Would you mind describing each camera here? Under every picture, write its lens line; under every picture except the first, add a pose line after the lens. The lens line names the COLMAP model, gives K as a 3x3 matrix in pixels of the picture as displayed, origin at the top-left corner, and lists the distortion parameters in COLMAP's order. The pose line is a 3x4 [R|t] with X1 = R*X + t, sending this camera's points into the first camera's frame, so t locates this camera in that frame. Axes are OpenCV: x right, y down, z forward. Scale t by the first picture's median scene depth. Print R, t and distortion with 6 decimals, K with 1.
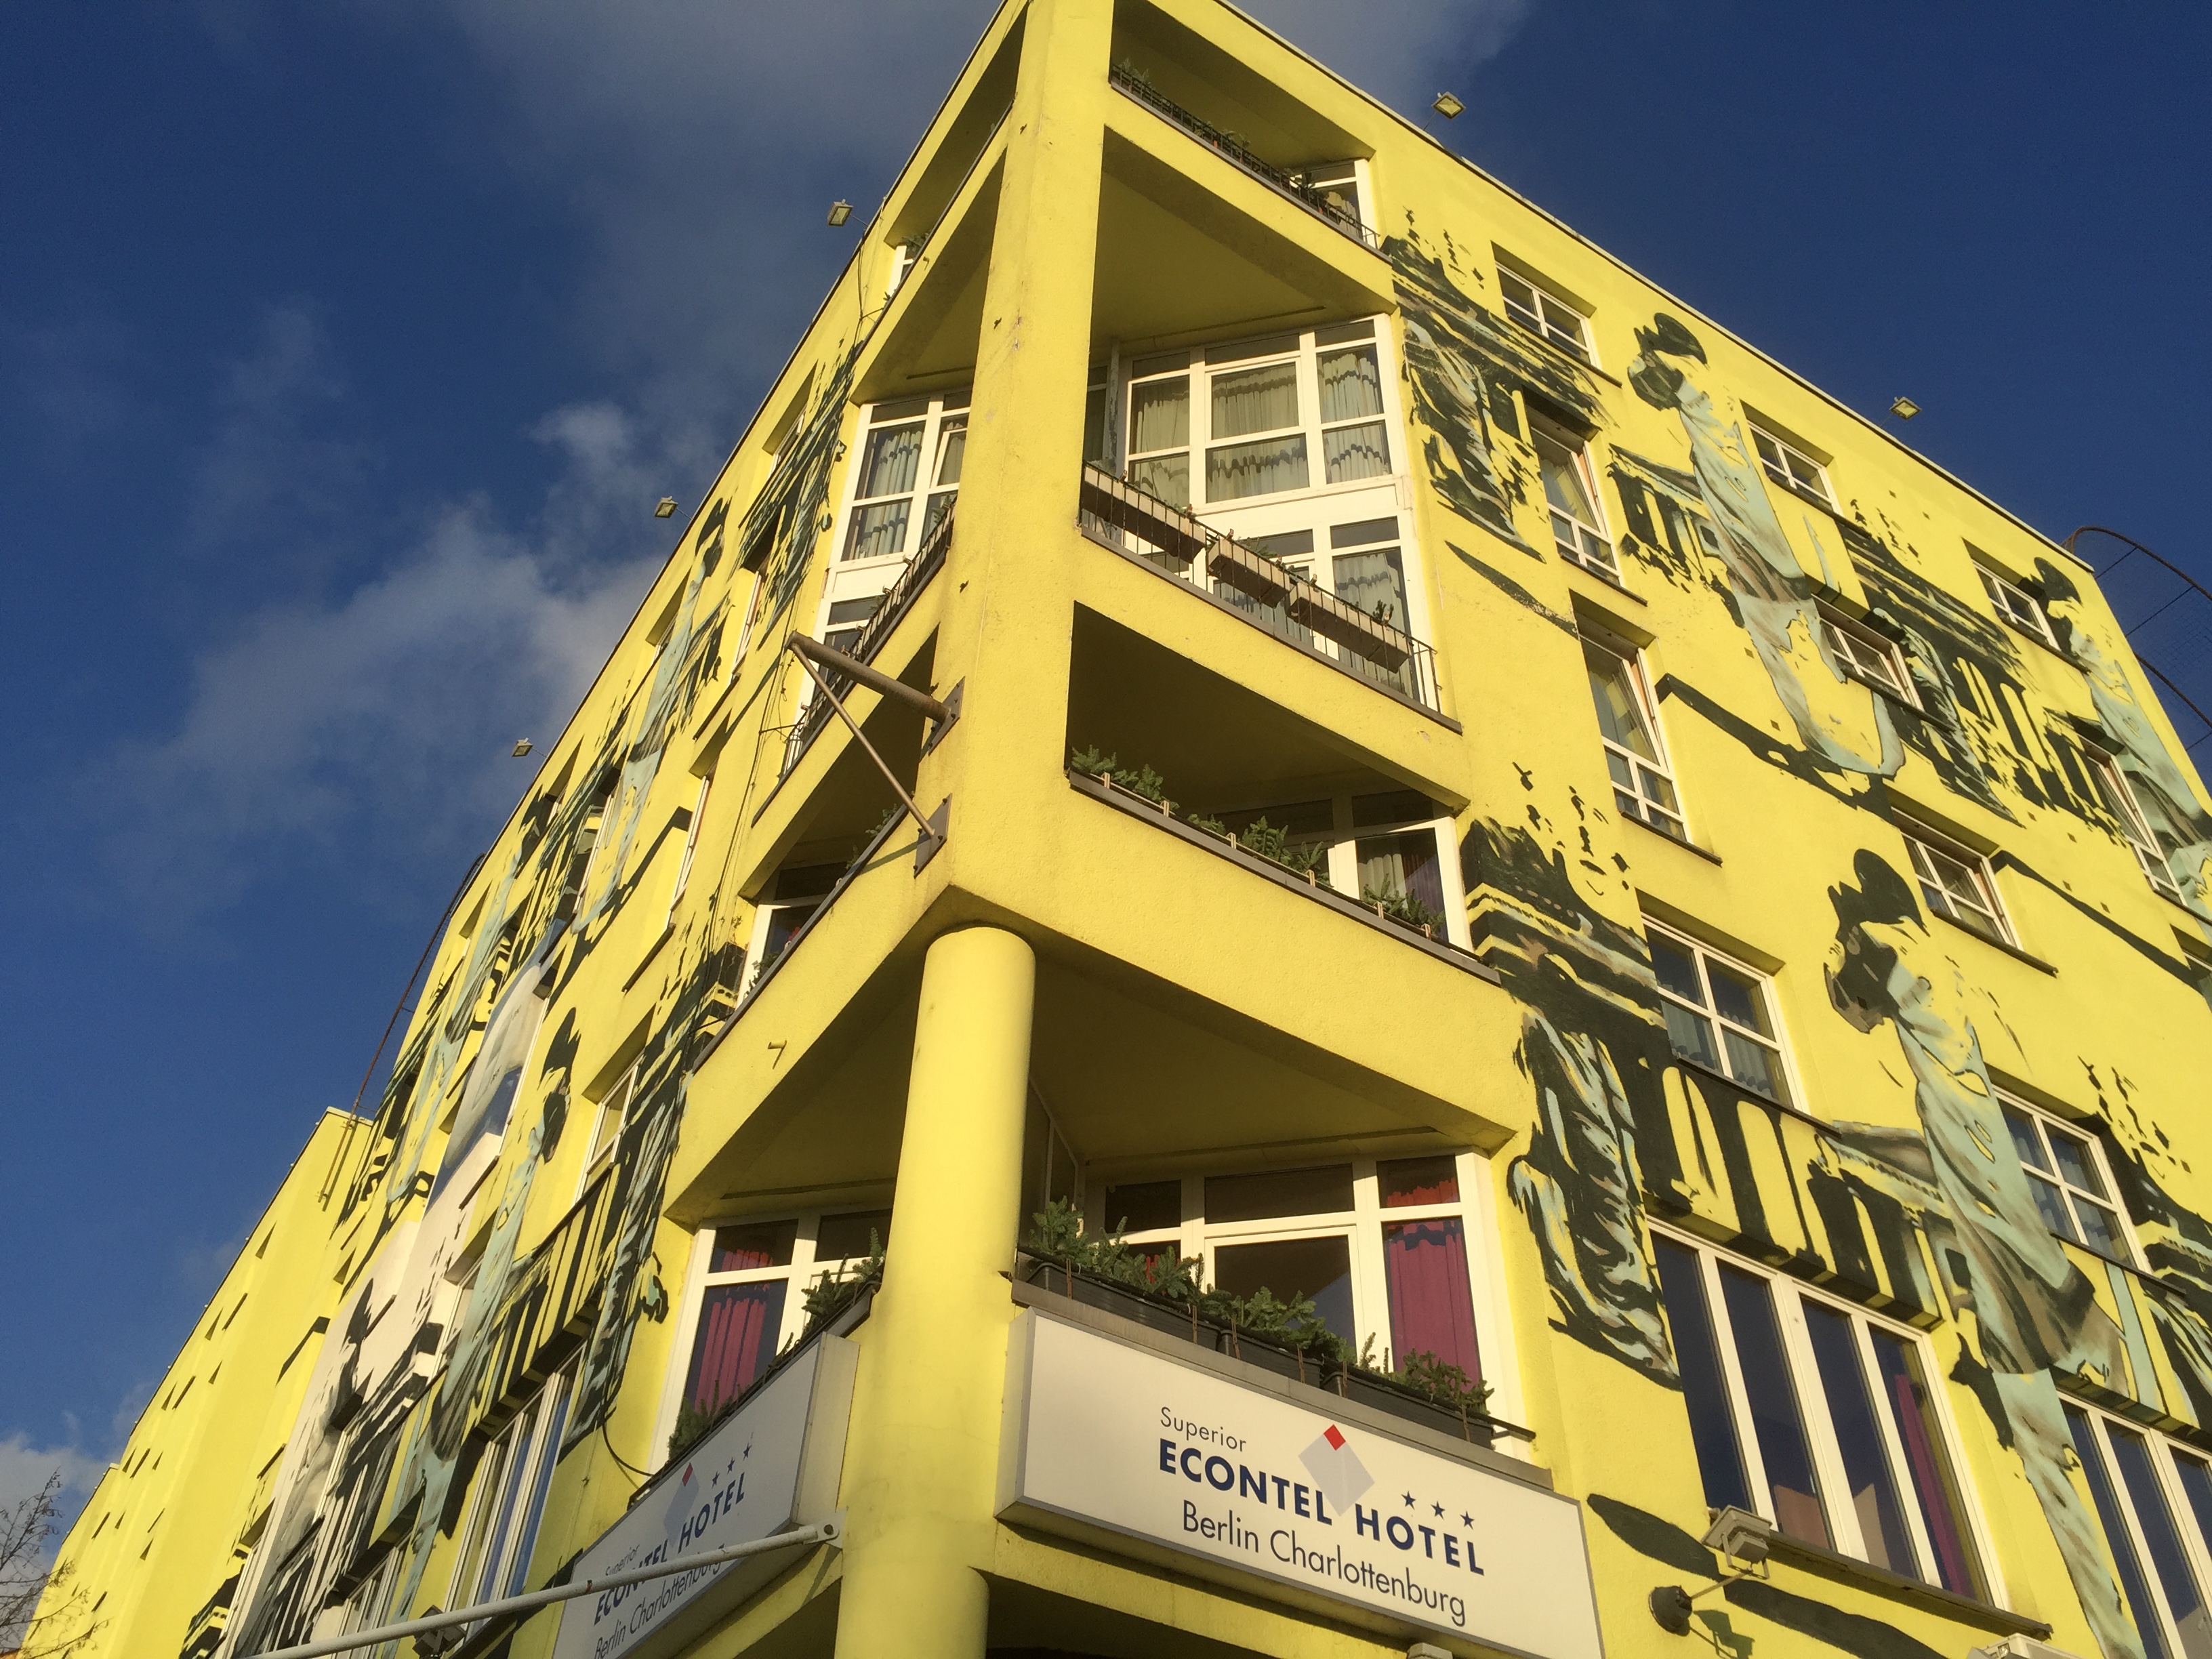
lens RADIAL K [[1894.4, 0, 1108.4], [0, 1894.4, 826.4], [0, 0, 1]] dist [0.001350, -0.002067]
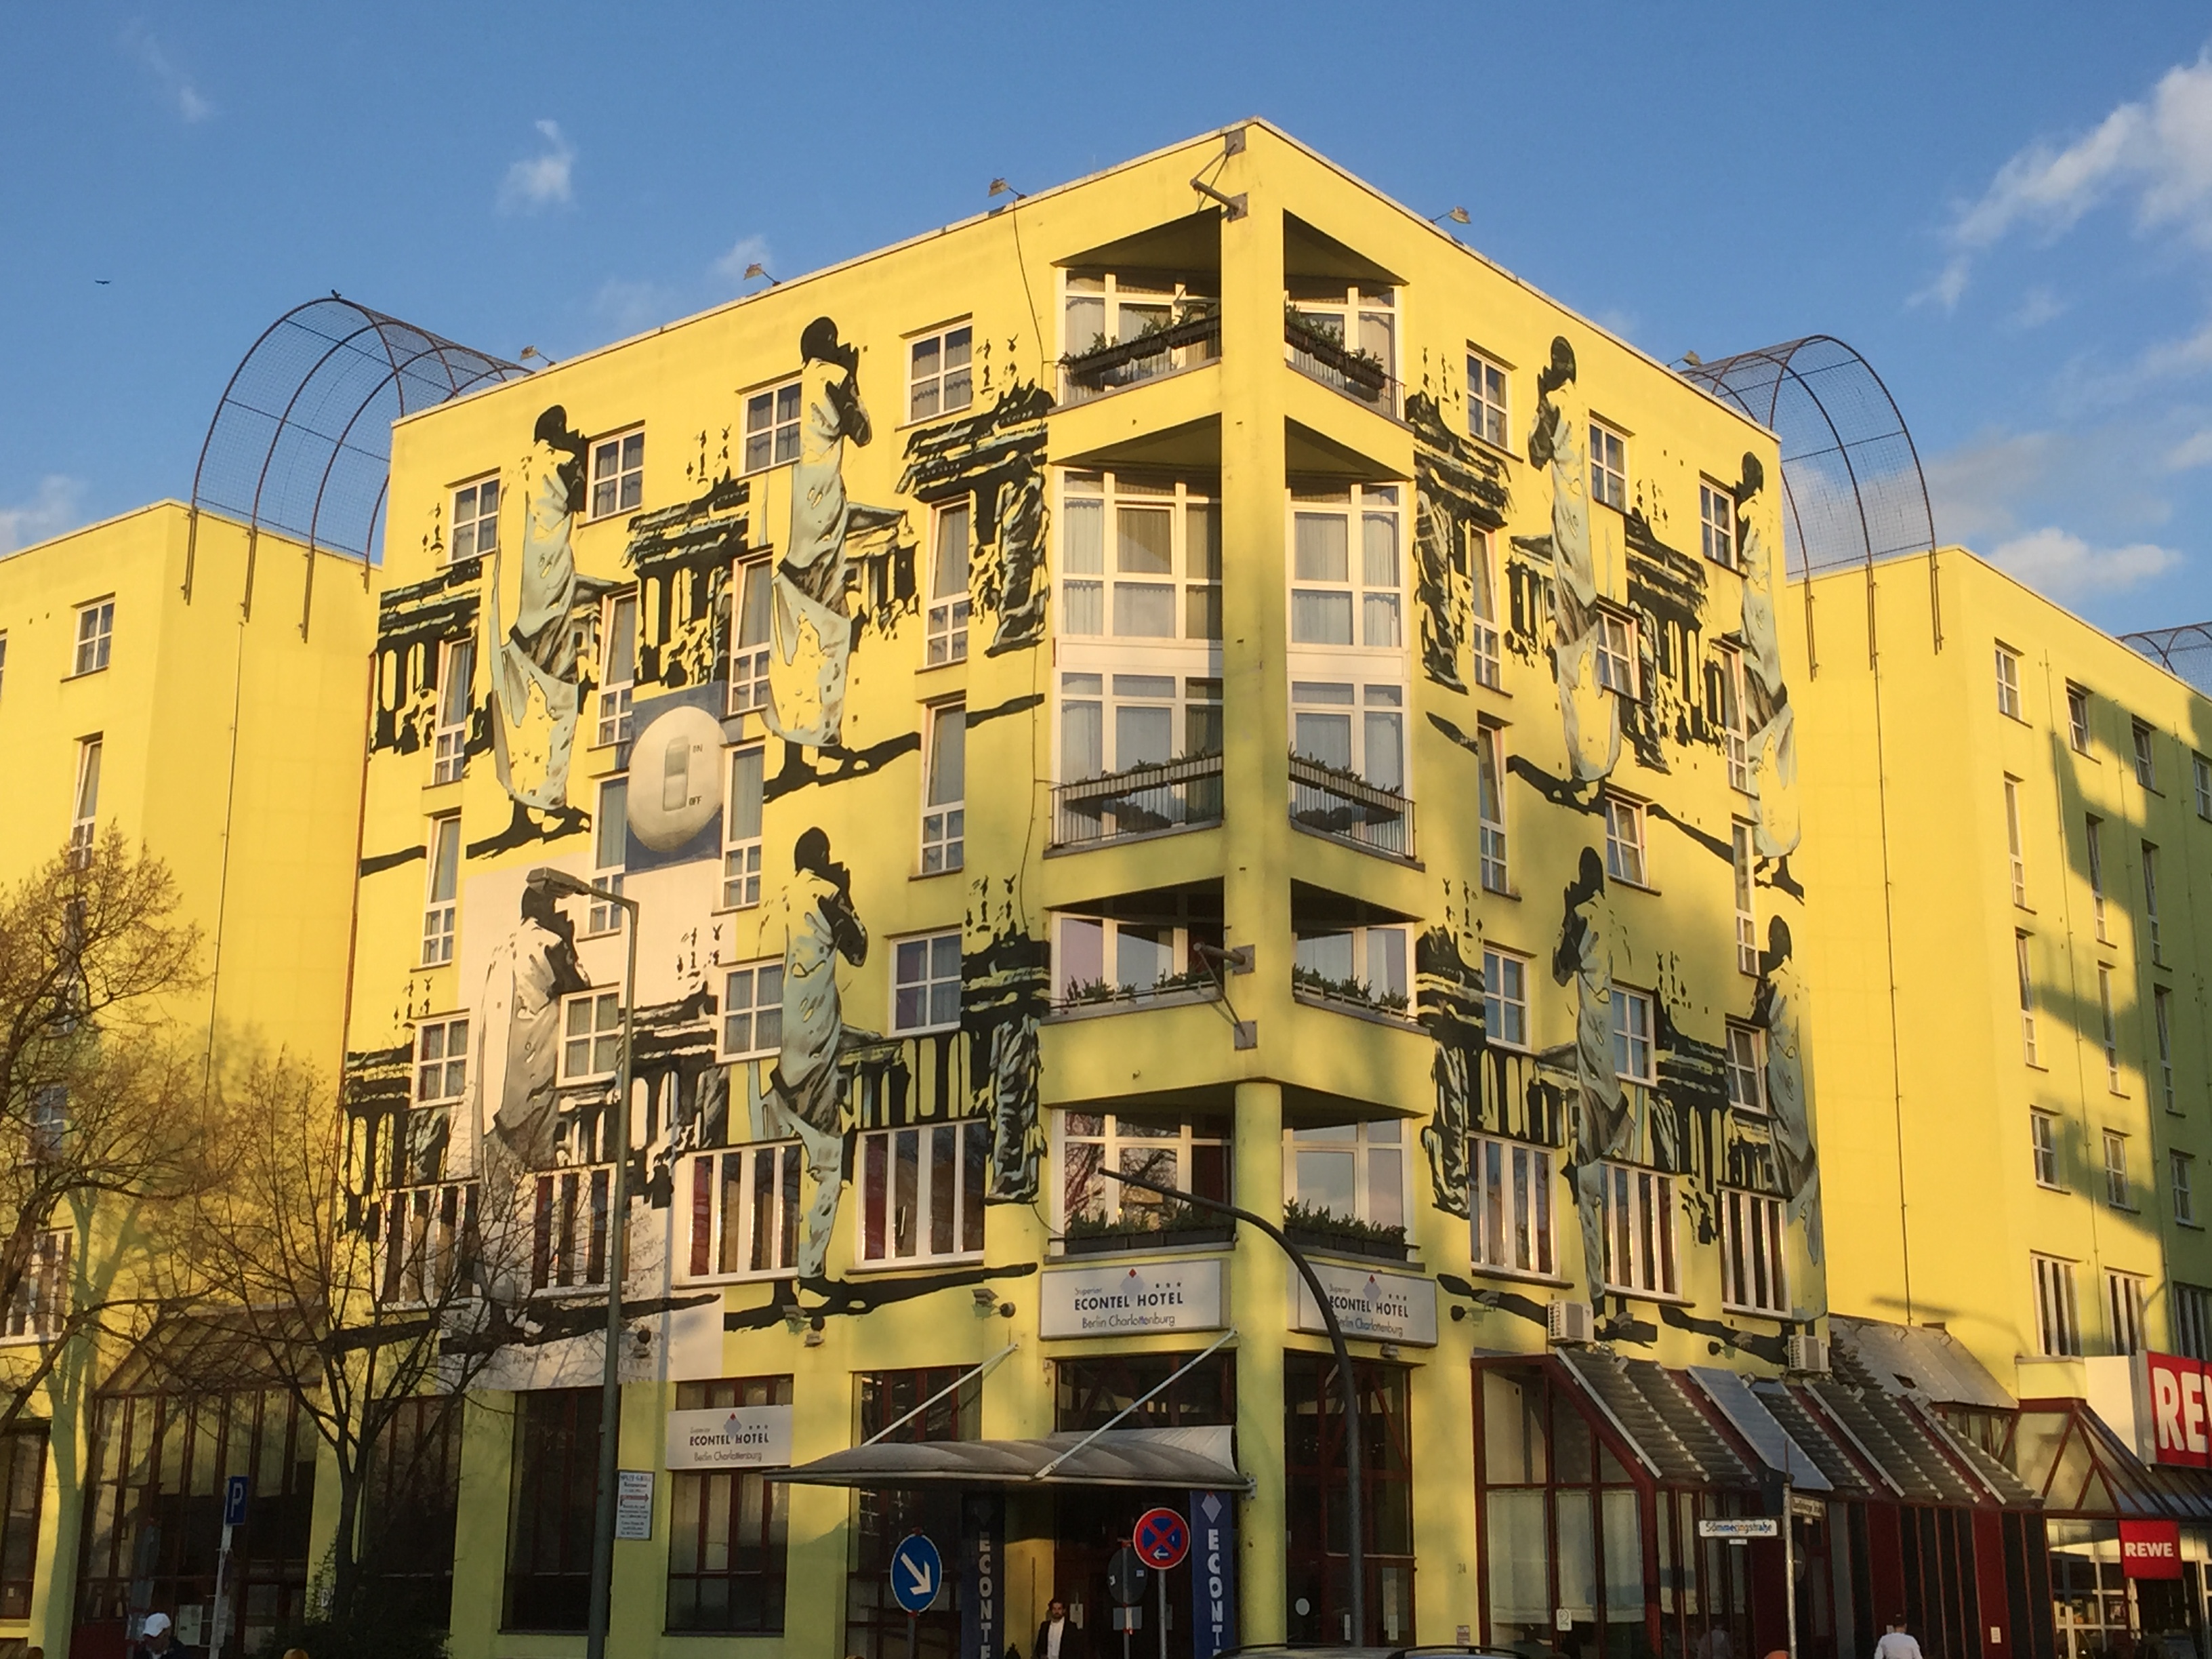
lens RADIAL K [[3028.5, 0, 1105.2], [0, 3028.5, 825.5], [0, 0, 1]] dist [0.041473, 0.000000]
pose [[0.944552, 0.050710, 0.324423, -1.219527], [-0.210479, 0.851838, 0.479657, -1.622022], [-0.252032, -0.521345, 0.815278, -1.542958]]
